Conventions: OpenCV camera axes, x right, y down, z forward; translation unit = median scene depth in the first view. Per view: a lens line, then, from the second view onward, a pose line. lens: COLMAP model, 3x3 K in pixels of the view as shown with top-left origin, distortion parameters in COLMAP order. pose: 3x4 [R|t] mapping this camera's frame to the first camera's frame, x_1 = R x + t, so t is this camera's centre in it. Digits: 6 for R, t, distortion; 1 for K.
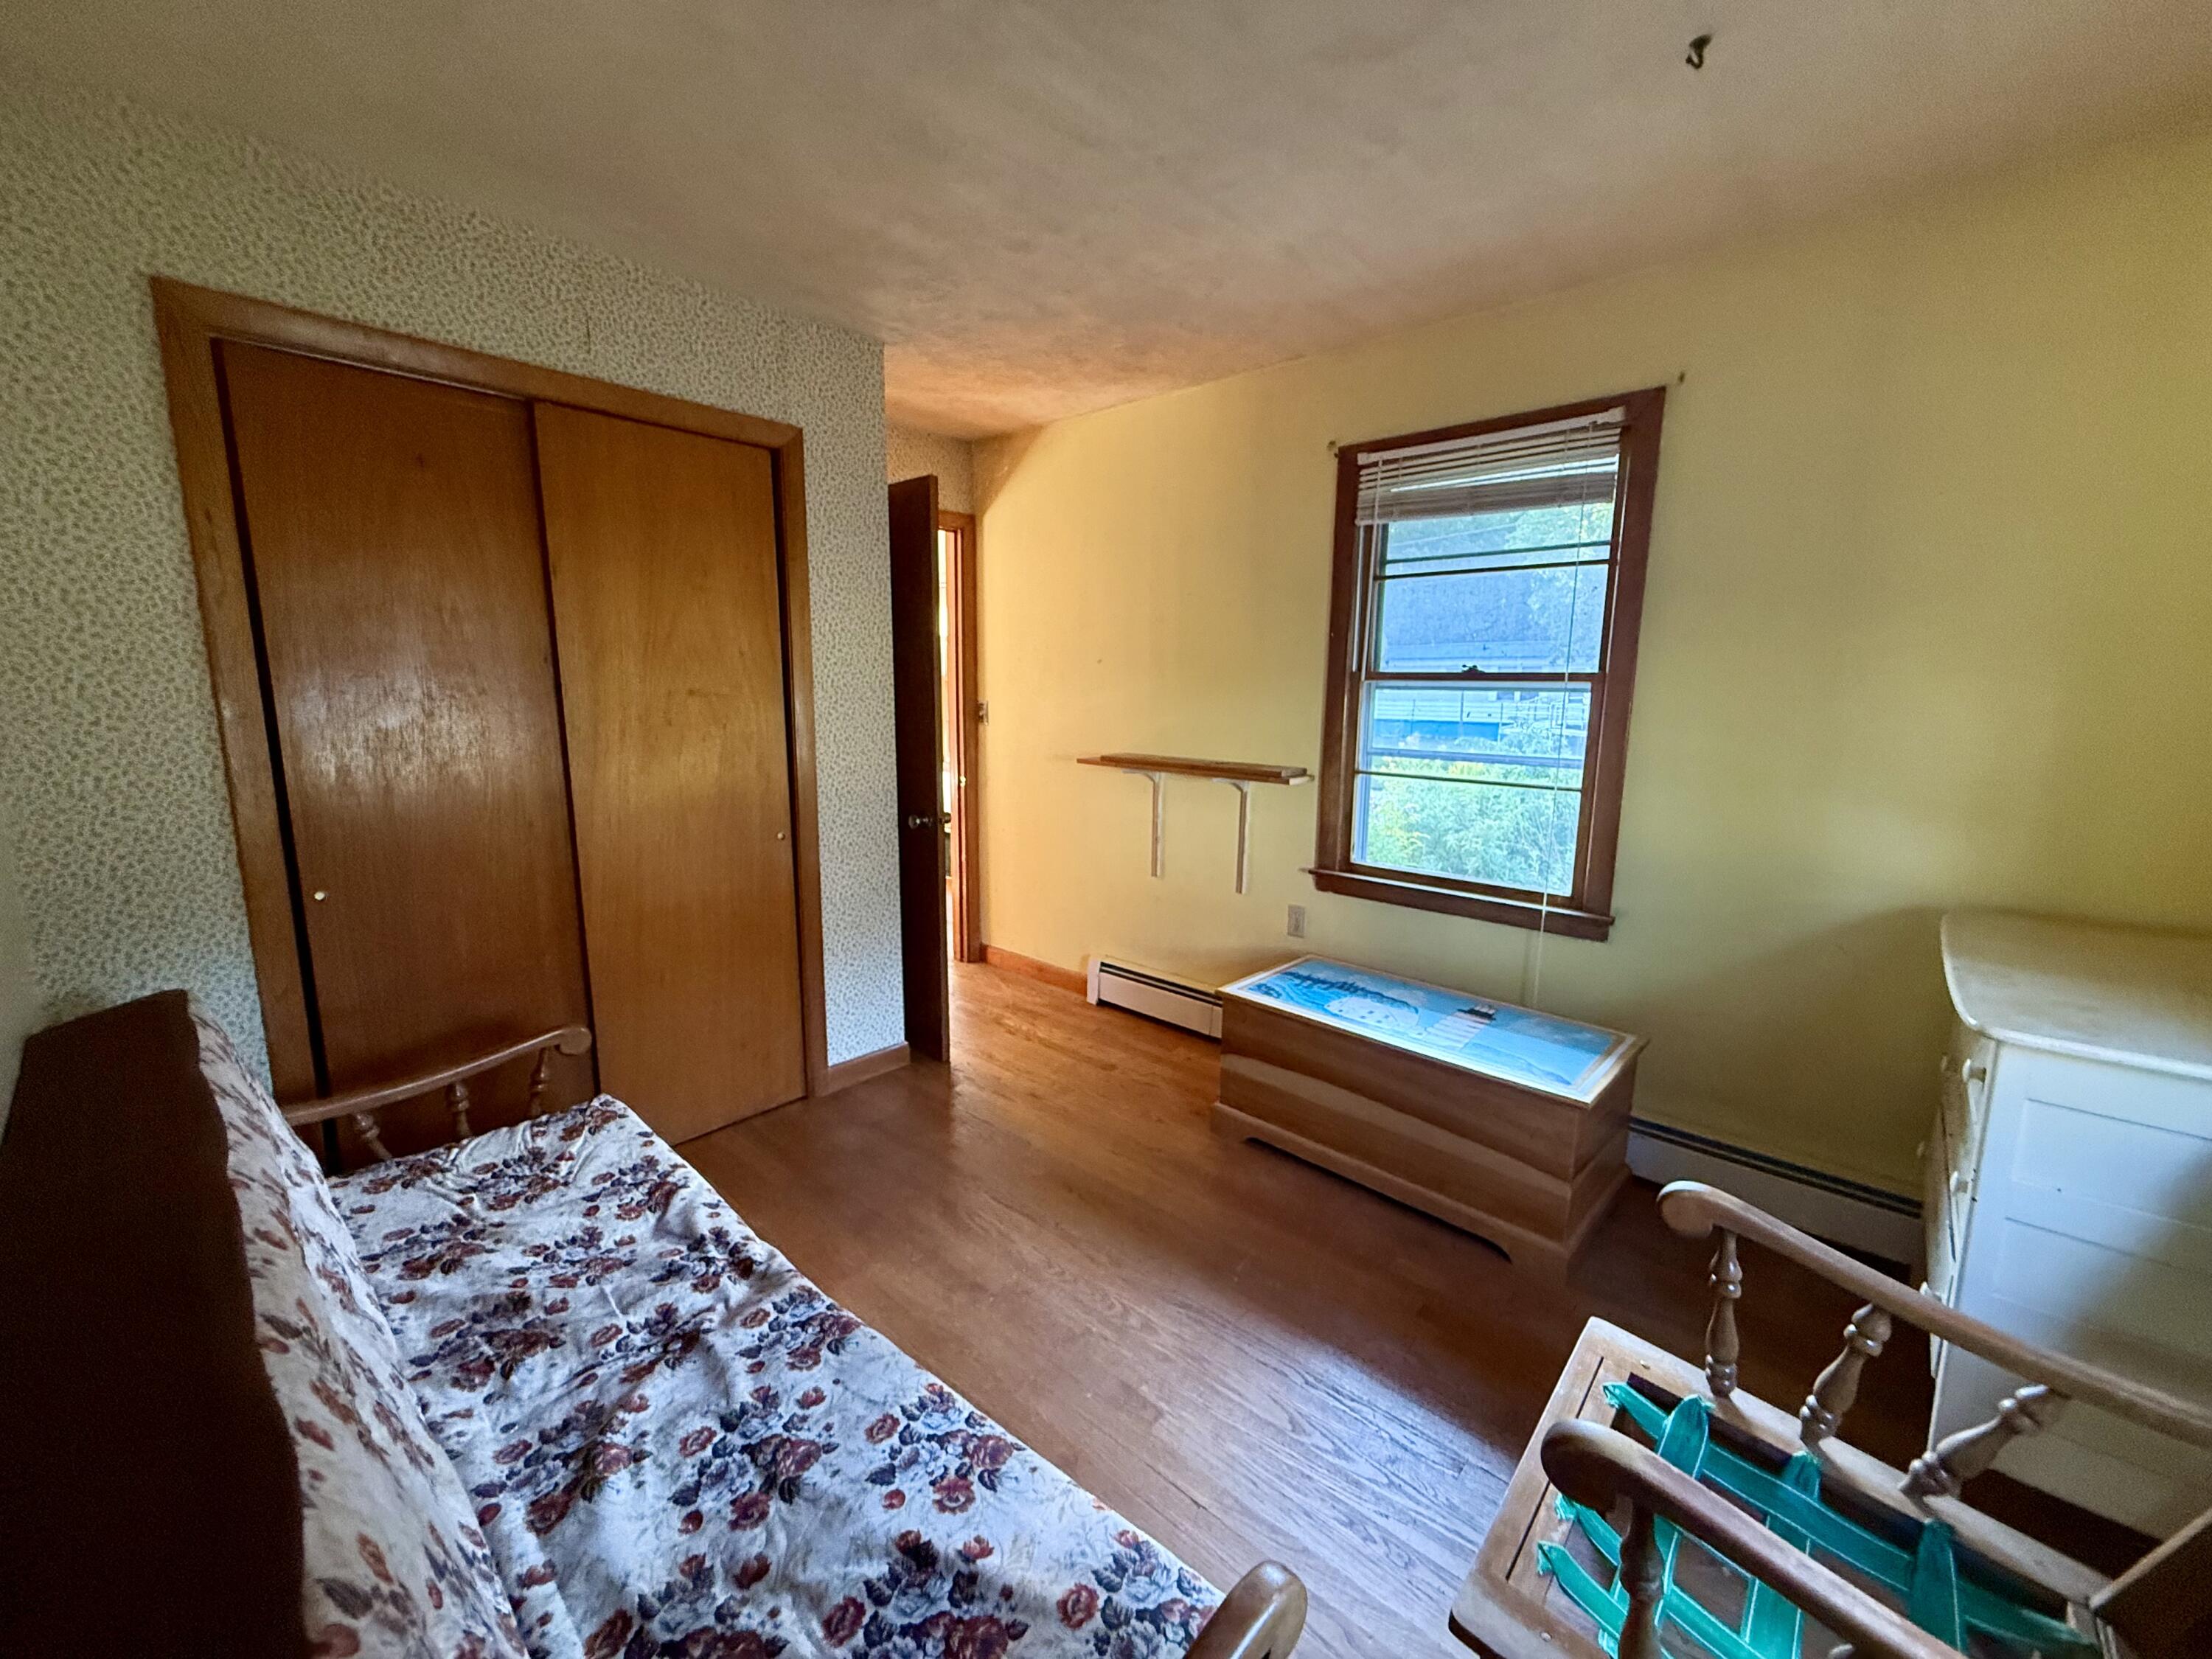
lens RADIAL K [[881.9, 0, 1103.6], [0, 881.9, 827.6], [0, 0, 1]] dist [0.000283, 0.000009]
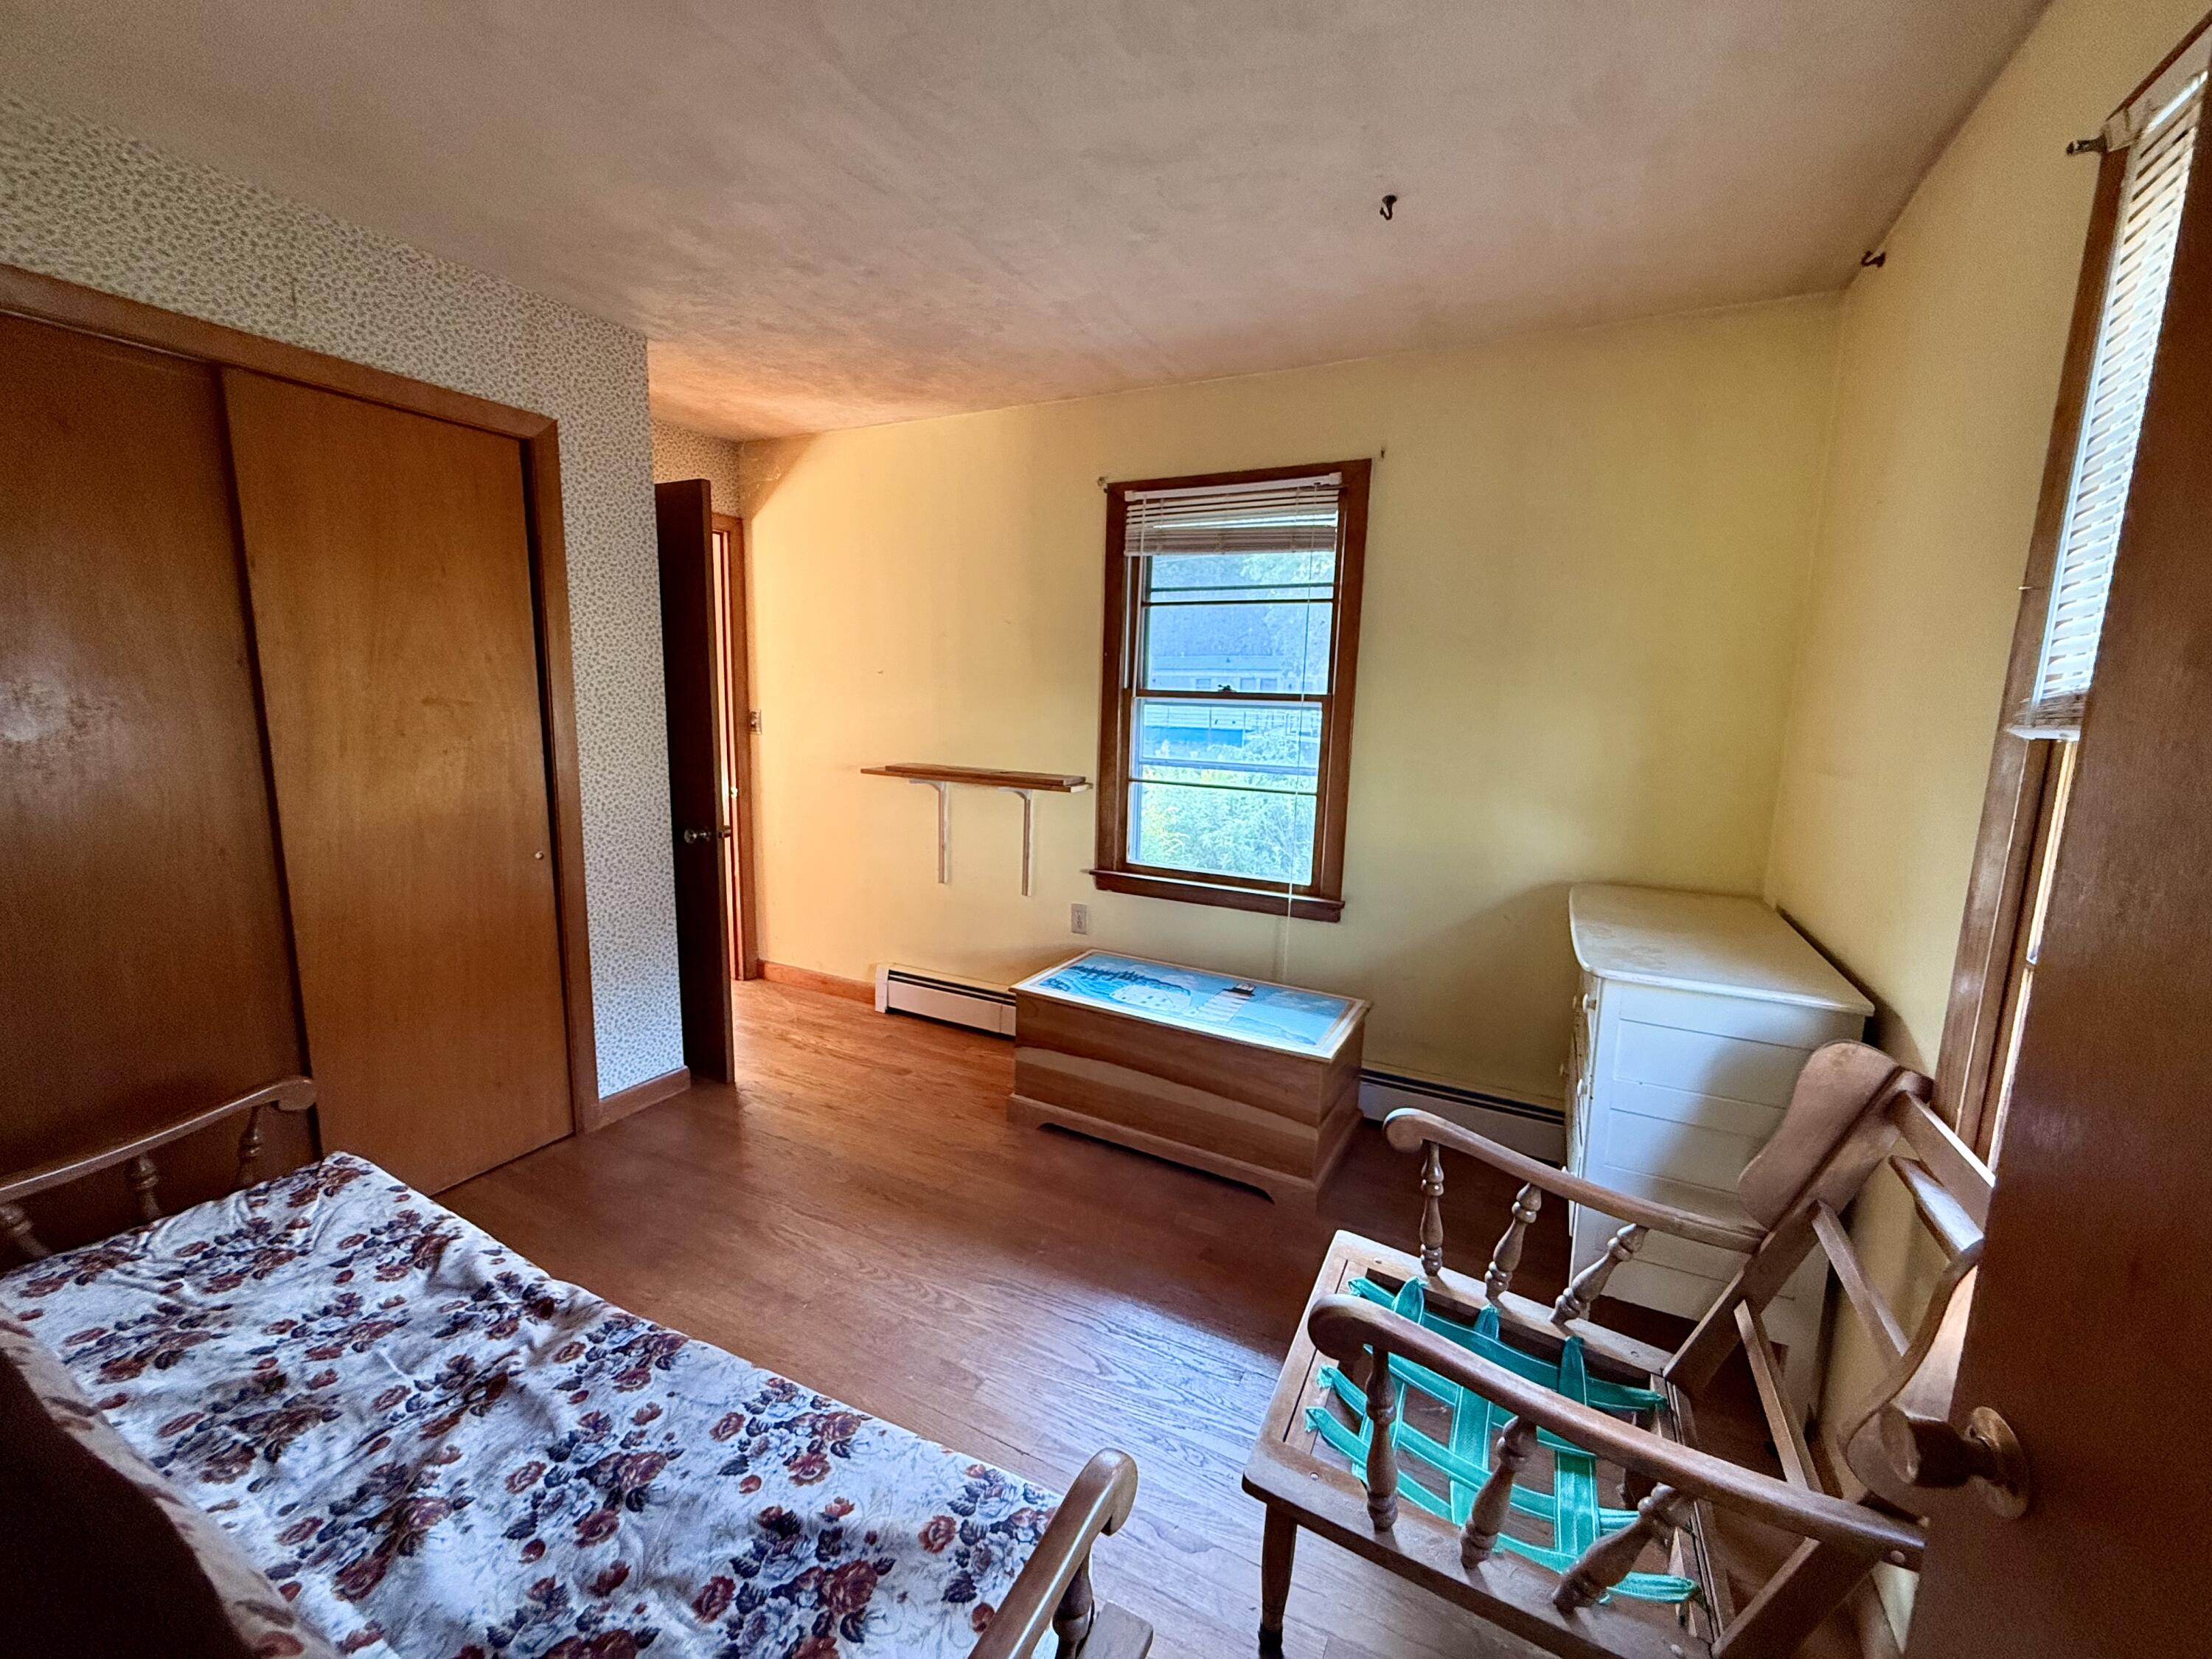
lens RADIAL K [[881.9, 0, 1103.6], [0, 881.9, 827.6], [0, 0, 1]] dist [0.000283, 0.000009]
pose [[0.965086, -0.024046, 0.260827, -0.058255], [0.025405, 0.999676, -0.001839, -0.005123], [-0.260699, 0.008401, 0.965384, -0.087779]]
